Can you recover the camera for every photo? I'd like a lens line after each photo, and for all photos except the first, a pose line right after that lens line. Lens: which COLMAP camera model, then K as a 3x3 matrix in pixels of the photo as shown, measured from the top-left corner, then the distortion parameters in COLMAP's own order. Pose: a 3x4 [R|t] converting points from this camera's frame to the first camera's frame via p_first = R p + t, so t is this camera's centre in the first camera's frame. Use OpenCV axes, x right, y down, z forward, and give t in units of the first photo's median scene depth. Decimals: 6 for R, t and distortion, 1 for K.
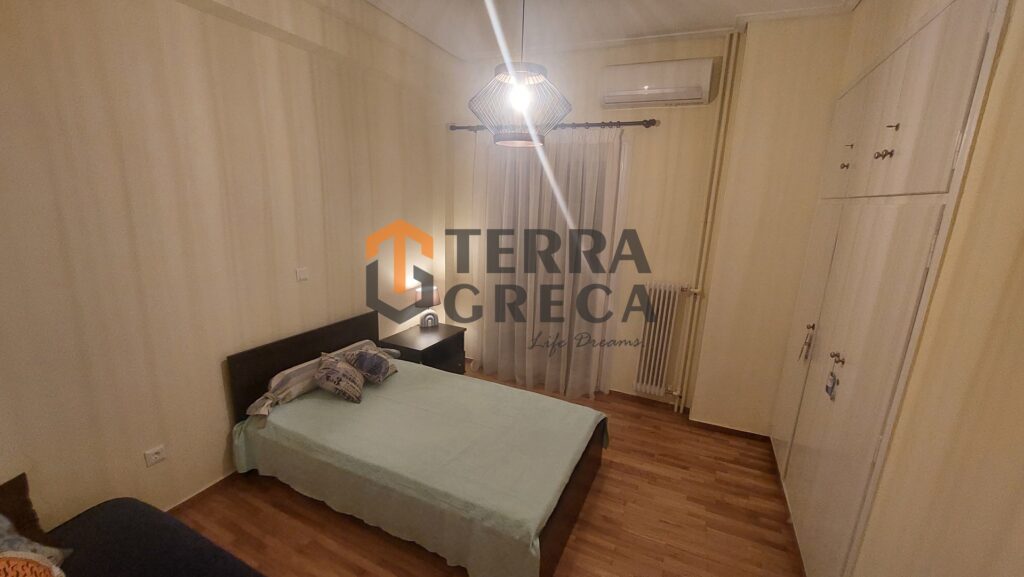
lens RADIAL K [[412.9, 0, 513.1], [0, 412.9, 295.5], [0, 0, 1]] dist [-0.016224, -0.000261]
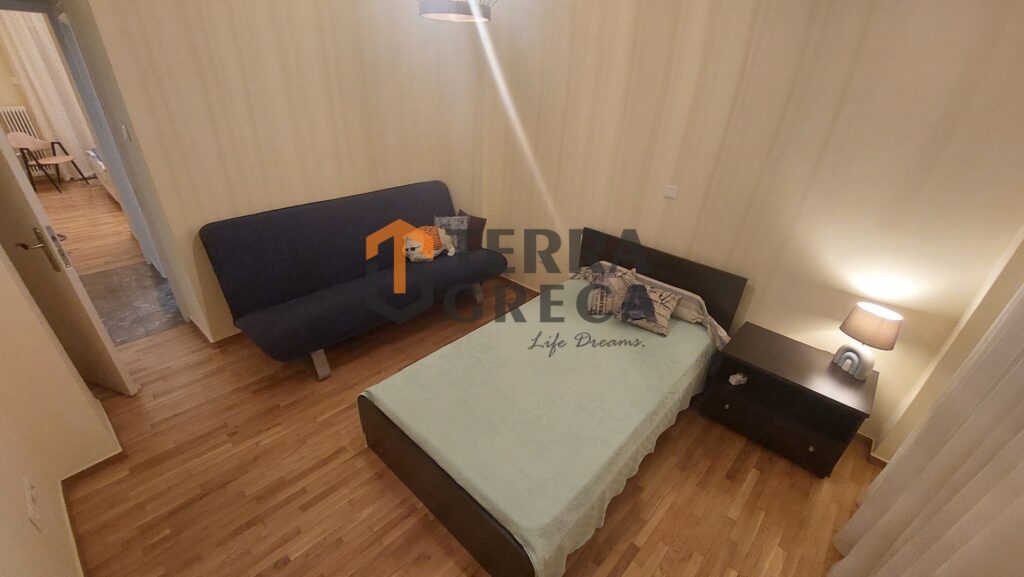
lens RADIAL K [[412.9, 0, 513.1], [0, 412.9, 295.5], [0, 0, 1]] dist [-0.016224, -0.000261]
pose [[-0.300726, 0.426751, -0.852905, 0.503635], [-0.267460, 0.820678, 0.504929, -0.232799], [0.915439, 0.379963, -0.132660, 0.865859]]
